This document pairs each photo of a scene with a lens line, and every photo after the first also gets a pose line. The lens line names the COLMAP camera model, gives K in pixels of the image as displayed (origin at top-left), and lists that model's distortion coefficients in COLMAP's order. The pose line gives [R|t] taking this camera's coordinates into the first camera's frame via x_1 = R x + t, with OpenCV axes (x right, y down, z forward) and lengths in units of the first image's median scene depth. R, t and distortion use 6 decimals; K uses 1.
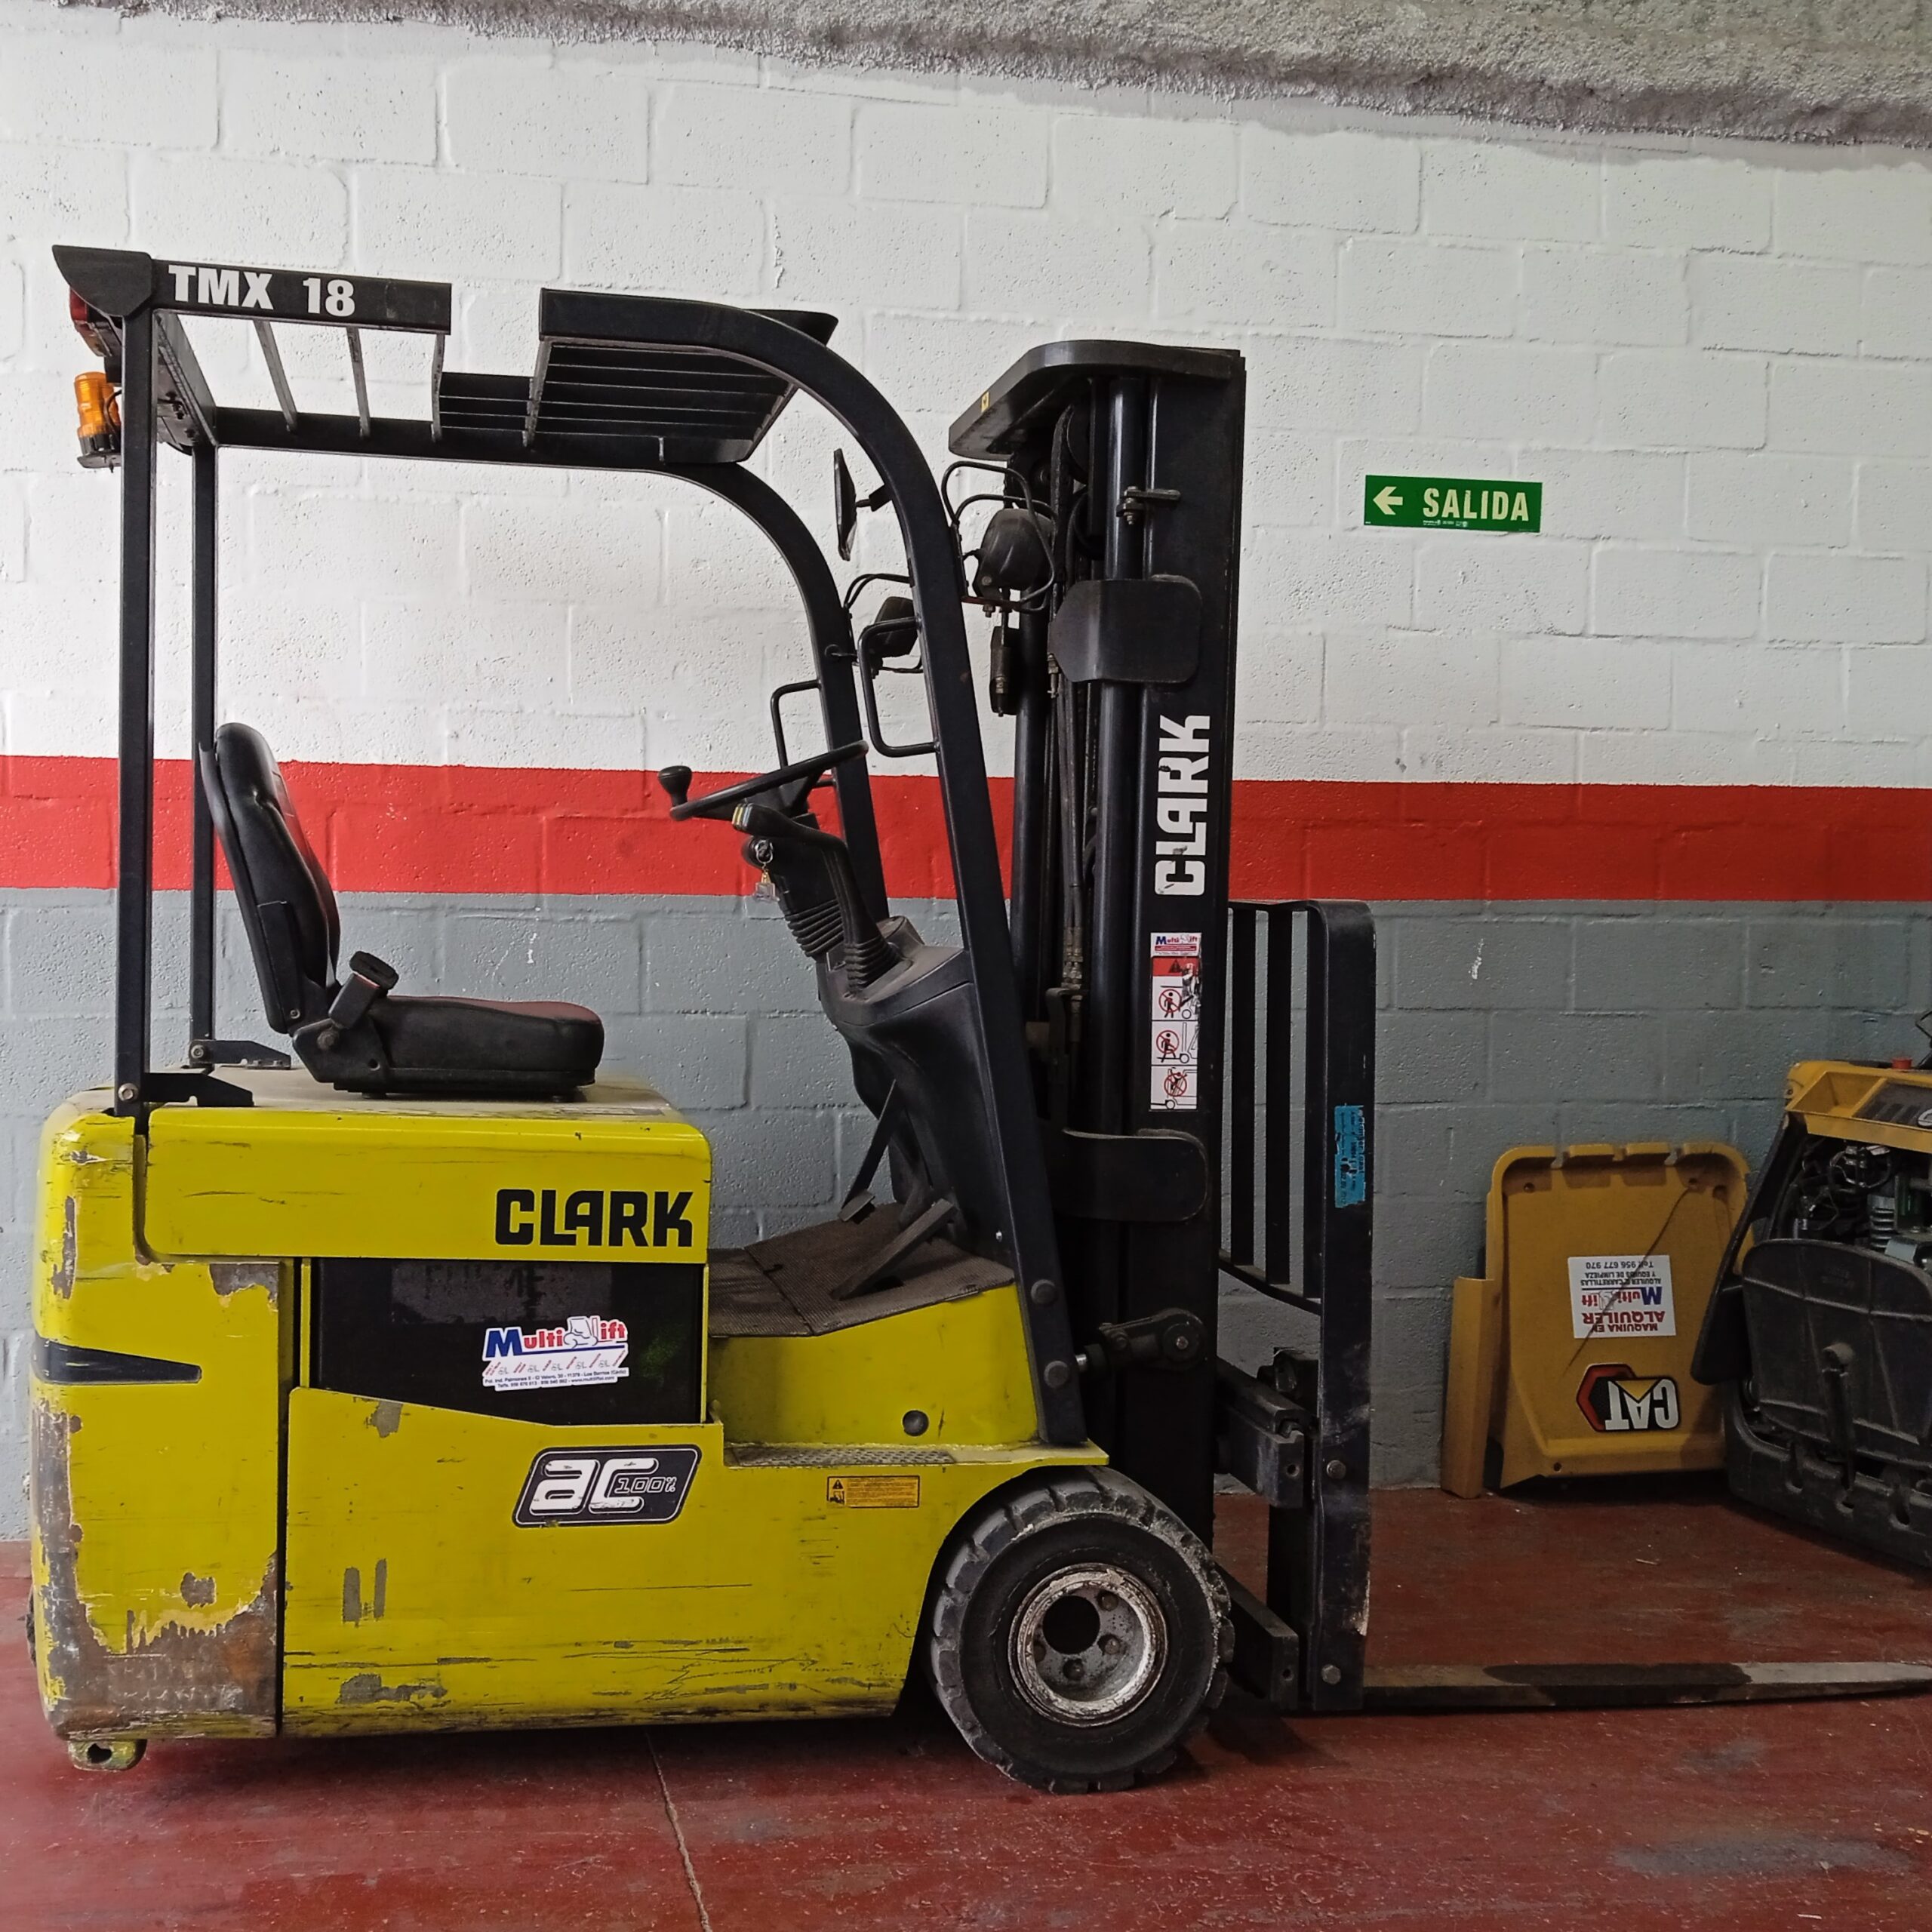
lens RADIAL K [[2174.8, 0, 816.3], [0, 2174.8, 1011.2], [0, 0, 1]] dist [0.061508, 0.000000]
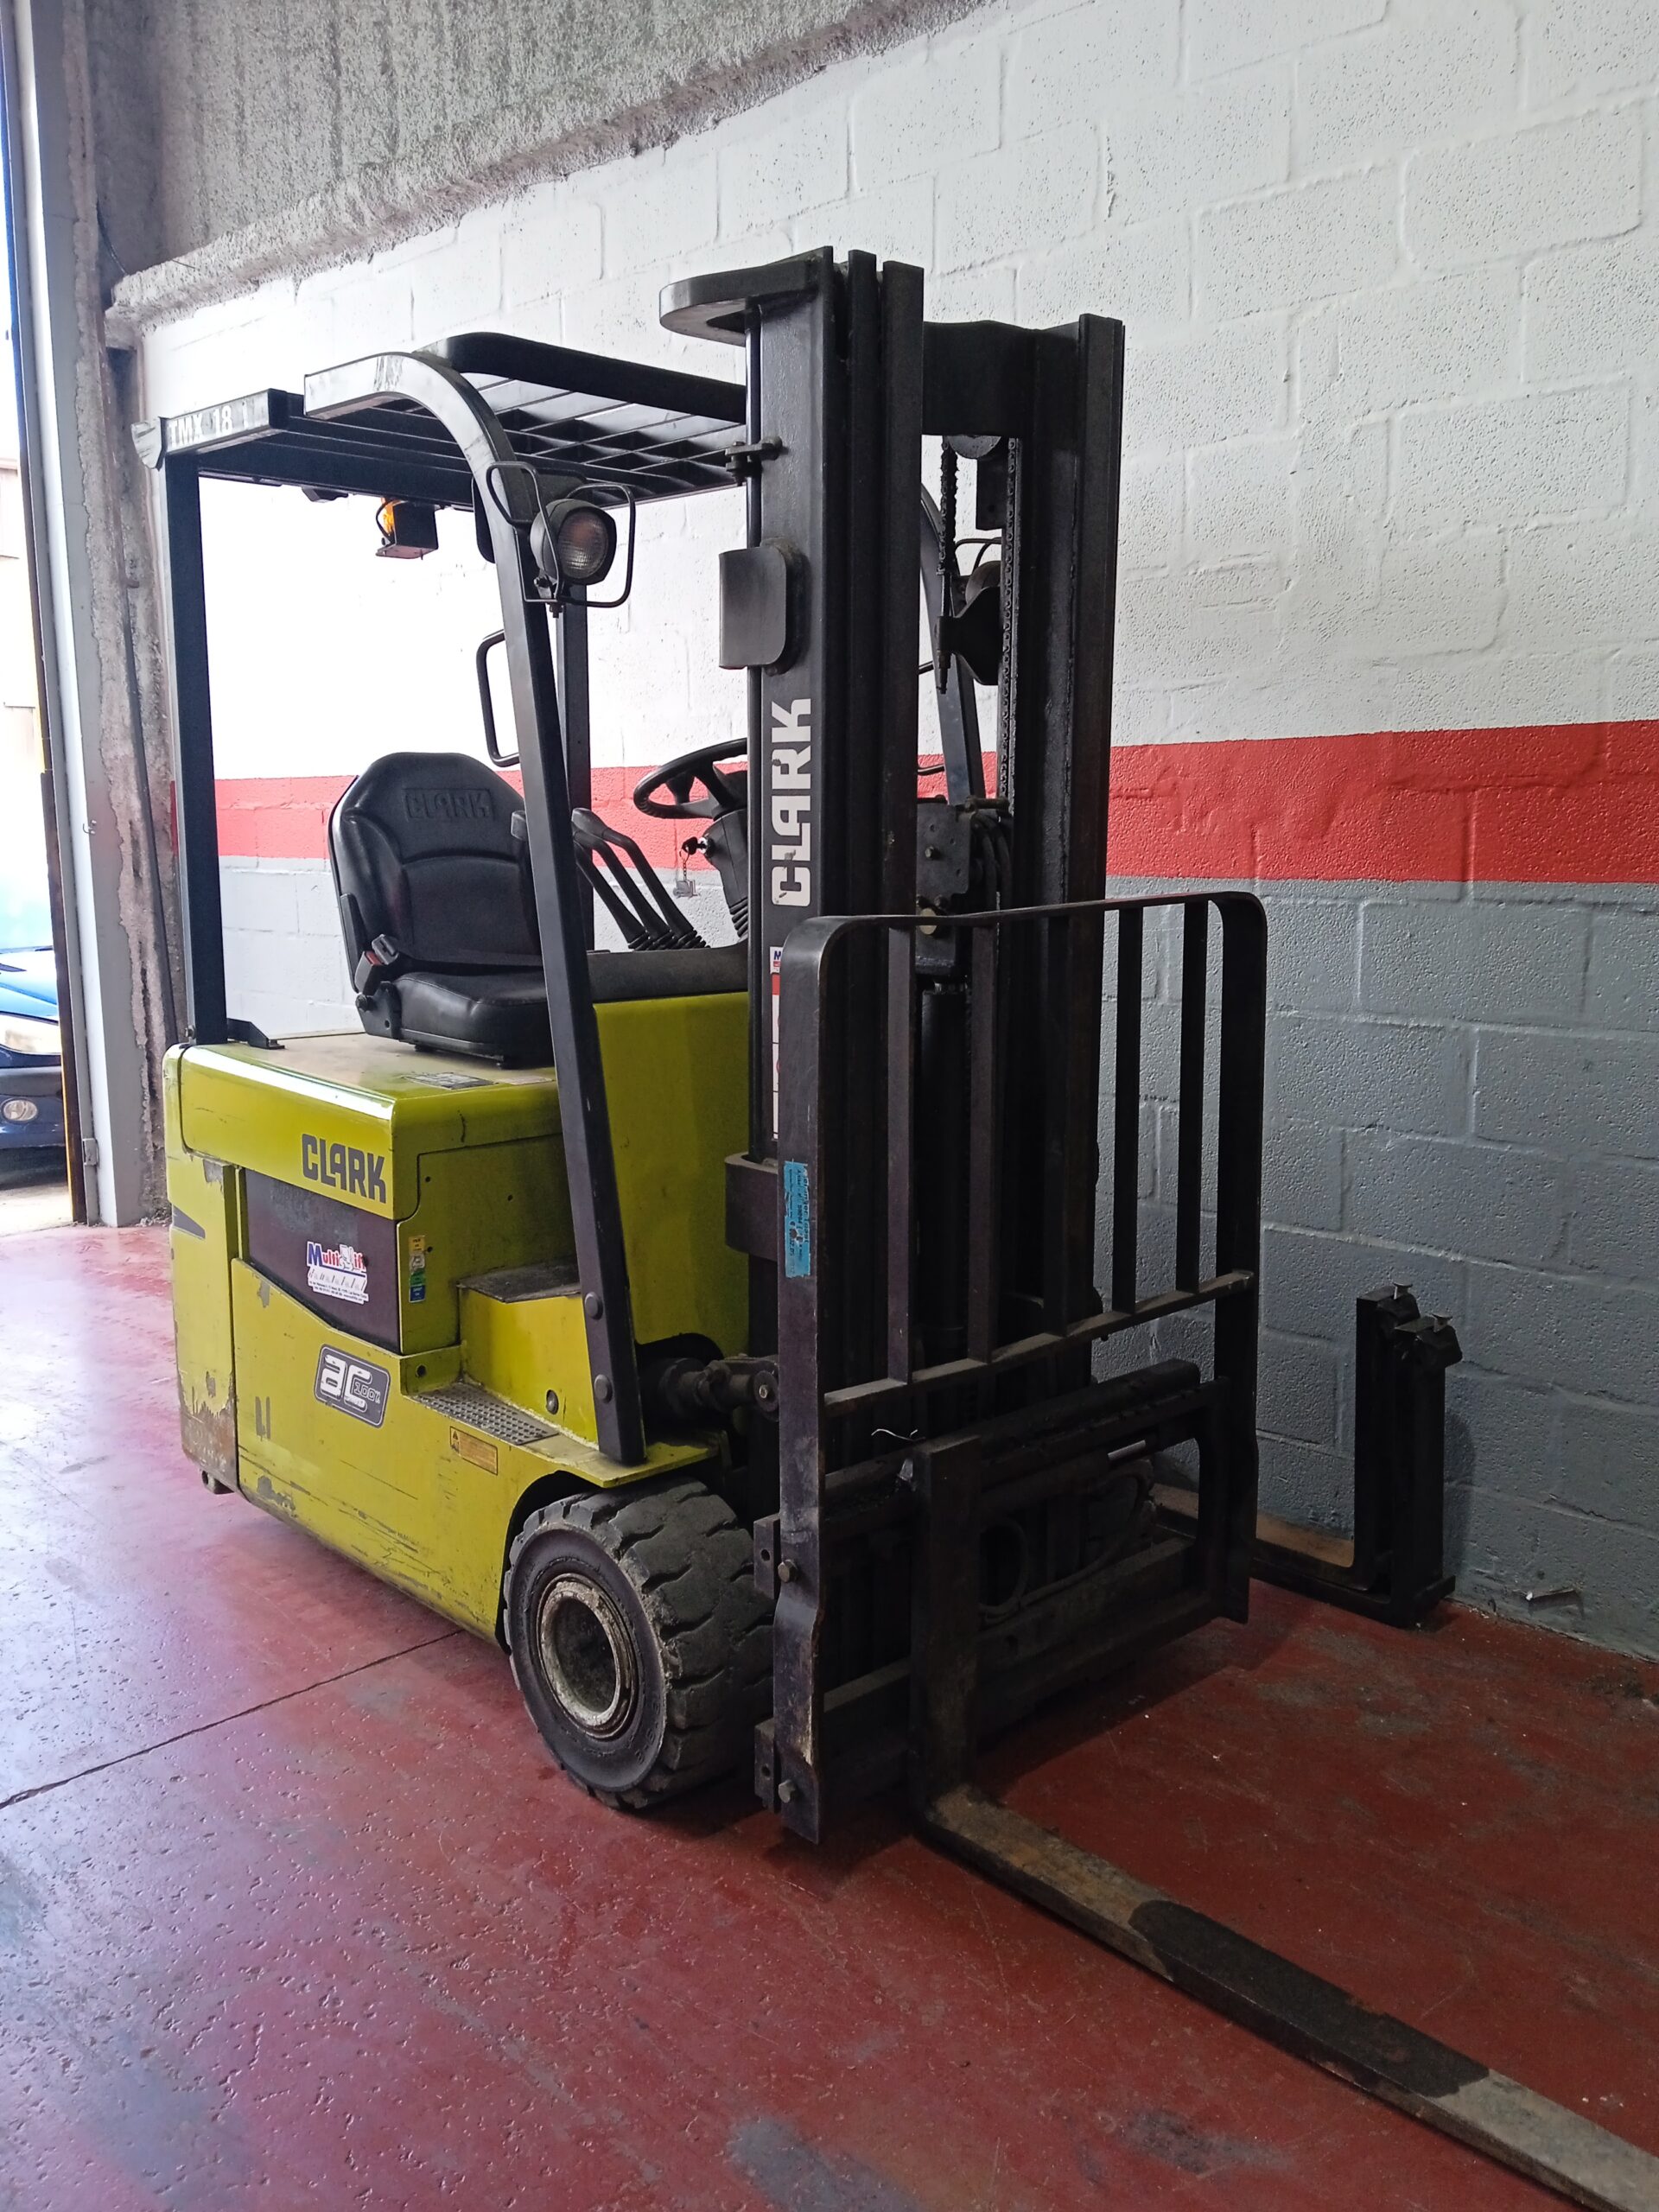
lens RADIAL K [[1837.1, 0, 813.0], [0, 1837.1, 1097.7], [0, 0, 1]] dist [0.100922, -0.150856]
pose [[0.569948, 0.110333, -0.814239, 0.598912], [-0.028181, 0.992986, 0.114828, -0.046542], [0.821197, -0.042500, 0.569060, 0.430917]]
